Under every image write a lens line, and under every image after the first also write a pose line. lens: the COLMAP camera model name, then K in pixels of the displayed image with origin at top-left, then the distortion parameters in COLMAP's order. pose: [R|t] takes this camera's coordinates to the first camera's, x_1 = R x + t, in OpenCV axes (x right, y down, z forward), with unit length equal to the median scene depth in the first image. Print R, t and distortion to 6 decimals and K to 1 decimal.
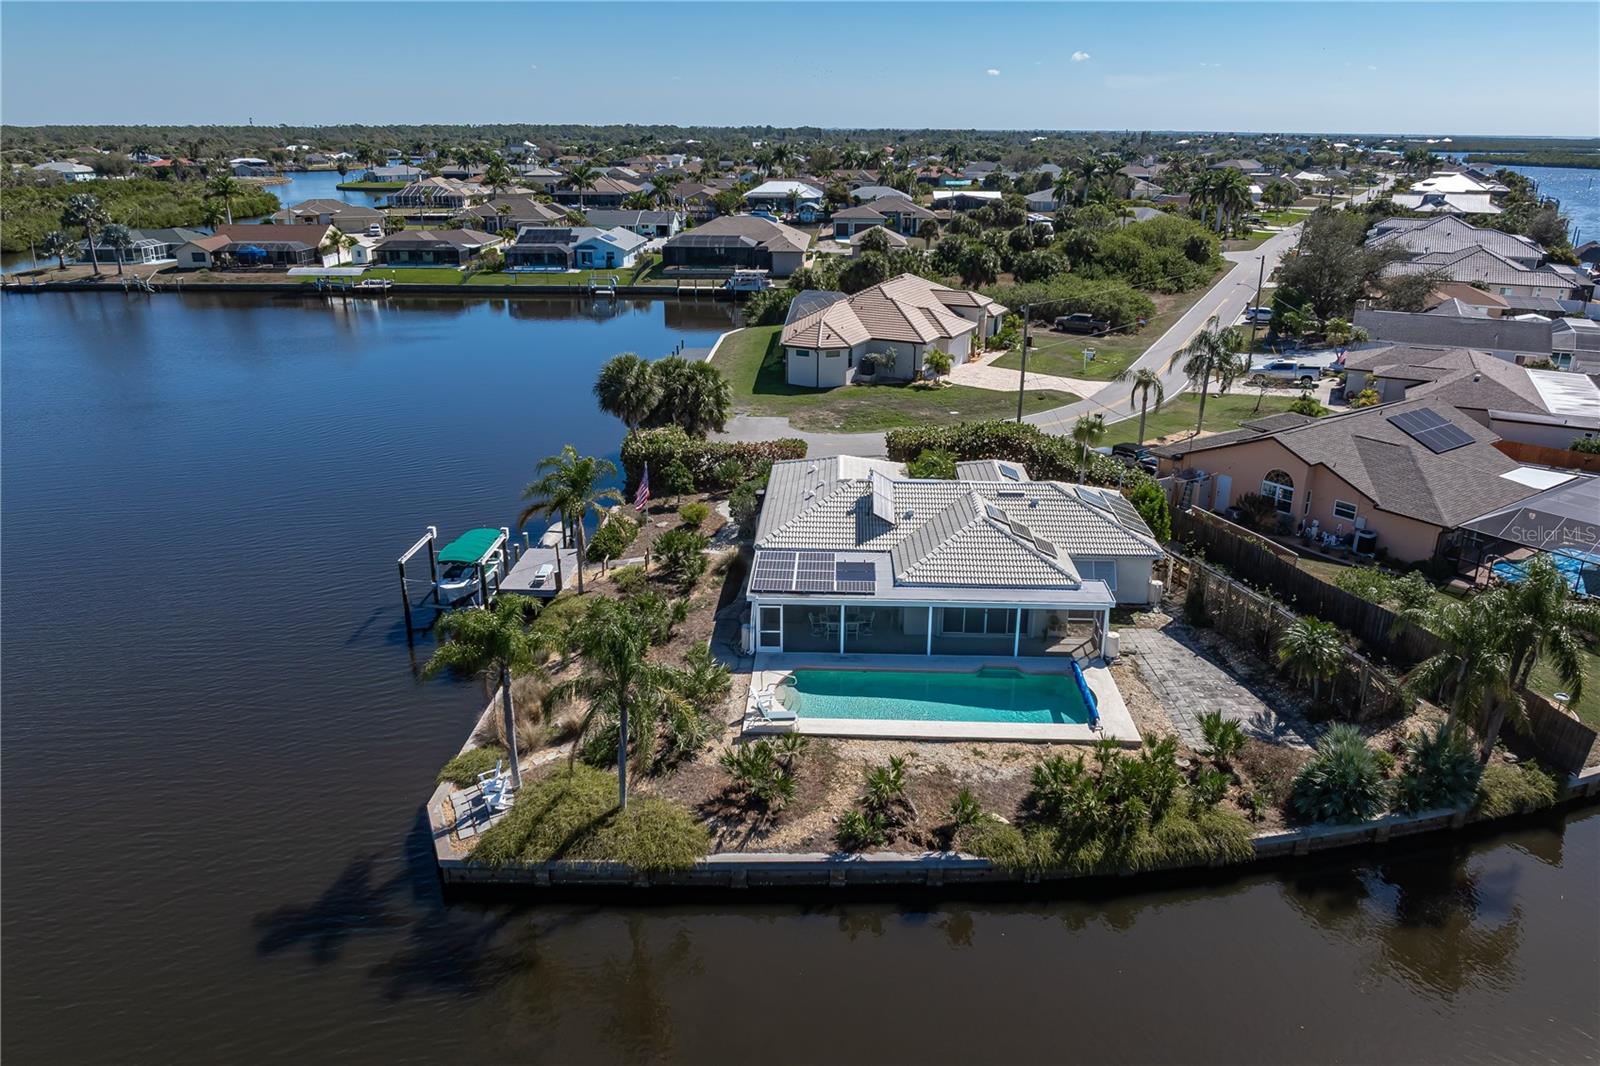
lens RADIAL K [[1102.9, 0, 842.9], [0, 1102.9, 532.8], [0, 0, 1]] dist [-0.028705, 0.006706]
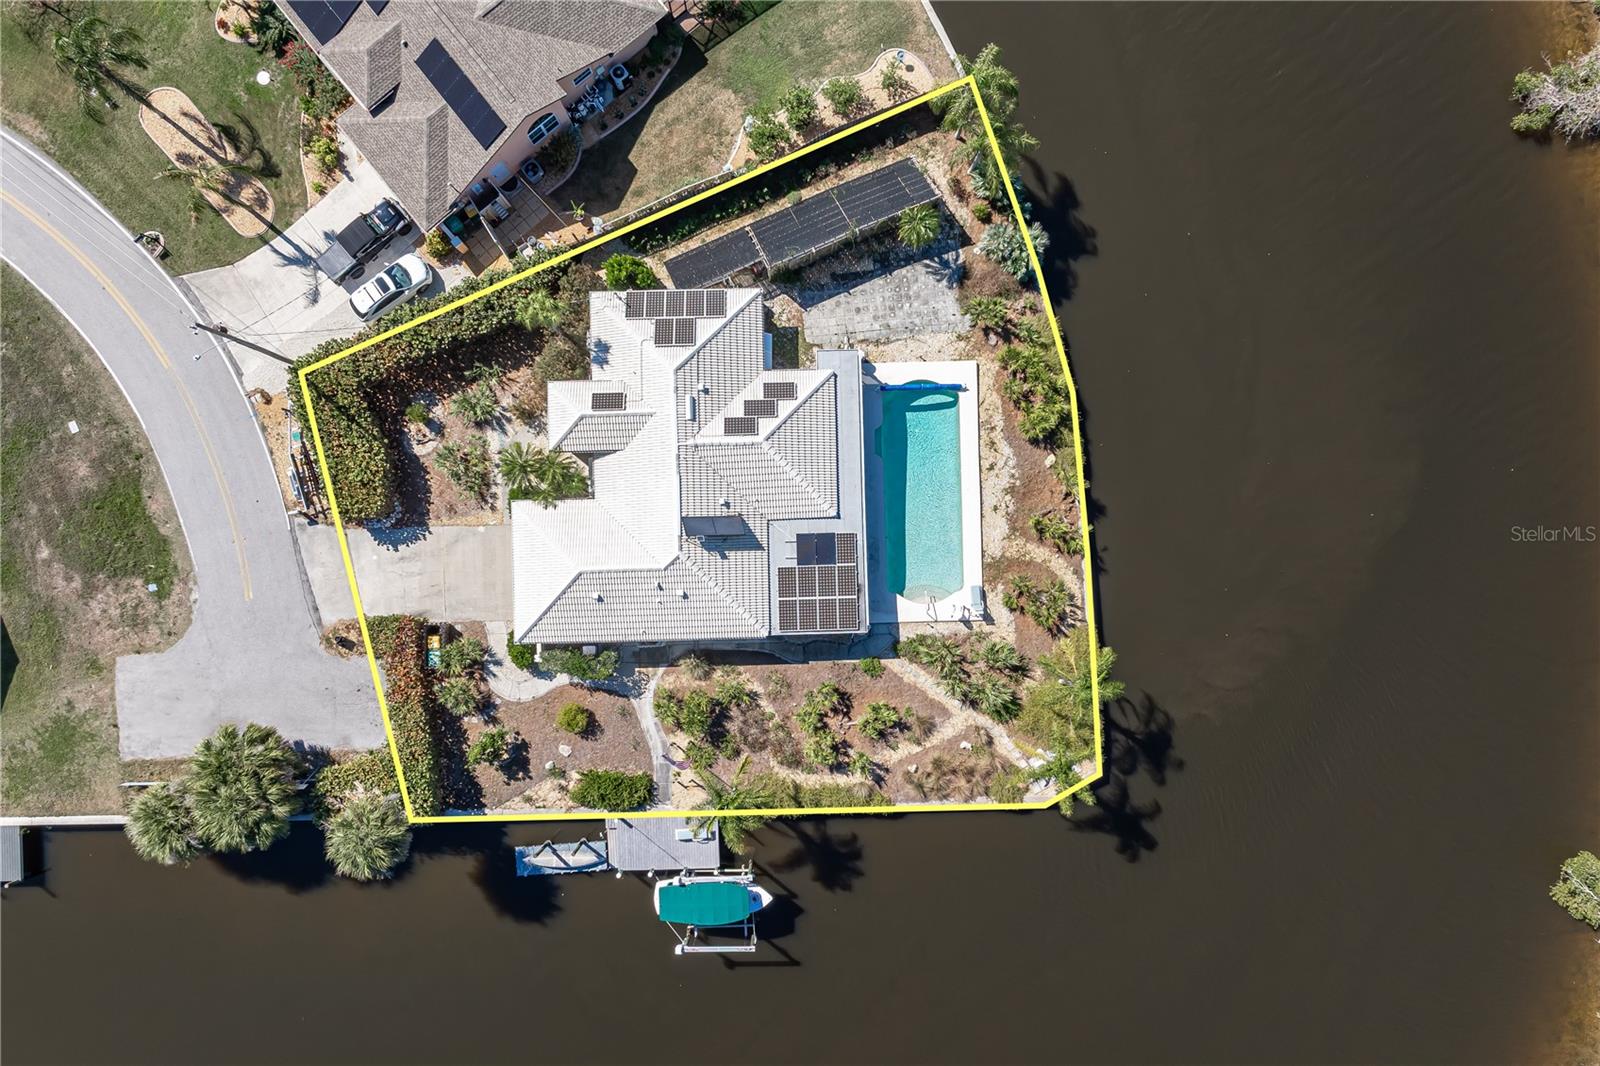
lens RADIAL K [[1102.9, 0, 842.9], [0, 1102.9, 532.8], [0, 0, 1]] dist [-0.028705, 0.006706]
pose [[-0.033239, -0.999133, 0.025058, -0.002243], [0.356868, 0.011555, 0.934083, -1.172398], [-0.933563, 0.039990, 0.356174, 0.562026]]
